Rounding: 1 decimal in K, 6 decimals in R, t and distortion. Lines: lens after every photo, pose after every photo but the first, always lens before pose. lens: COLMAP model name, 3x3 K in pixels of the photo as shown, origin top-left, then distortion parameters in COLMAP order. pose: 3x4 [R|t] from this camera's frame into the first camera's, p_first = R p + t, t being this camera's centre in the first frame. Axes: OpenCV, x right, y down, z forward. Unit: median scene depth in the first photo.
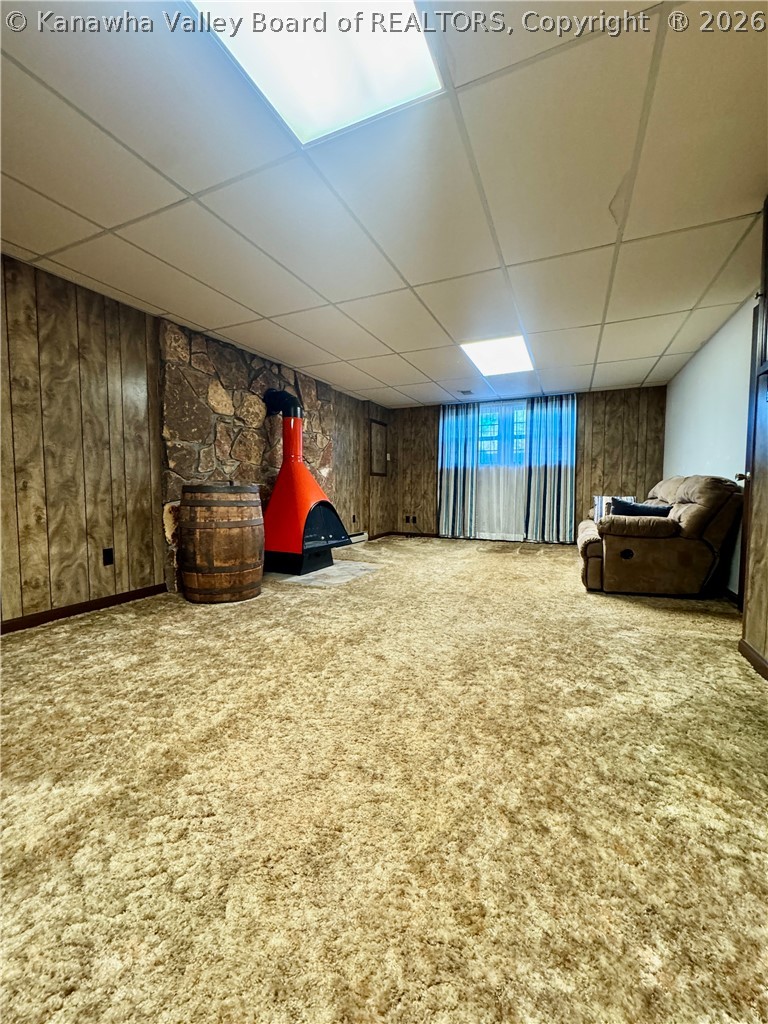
lens RADIAL K [[409.4, 0, 386.2], [0, 409.4, 513.6], [0, 0, 1]] dist [-0.004141, 0.000439]
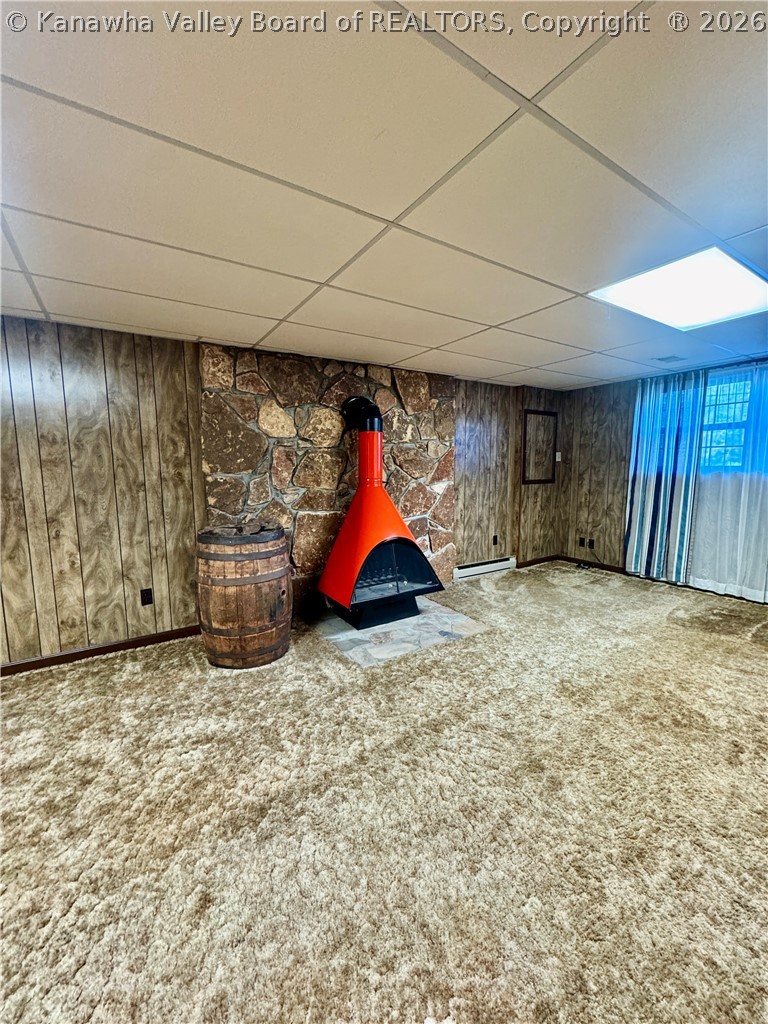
lens RADIAL K [[409.4, 0, 386.2], [0, 409.4, 513.6], [0, 0, 1]] dist [-0.004141, 0.000439]
pose [[0.843537, 0.057662, -0.533966, 0.324386], [-0.026200, 0.997454, 0.066324, -0.170186], [0.536431, -0.041957, 0.842901, 0.441128]]
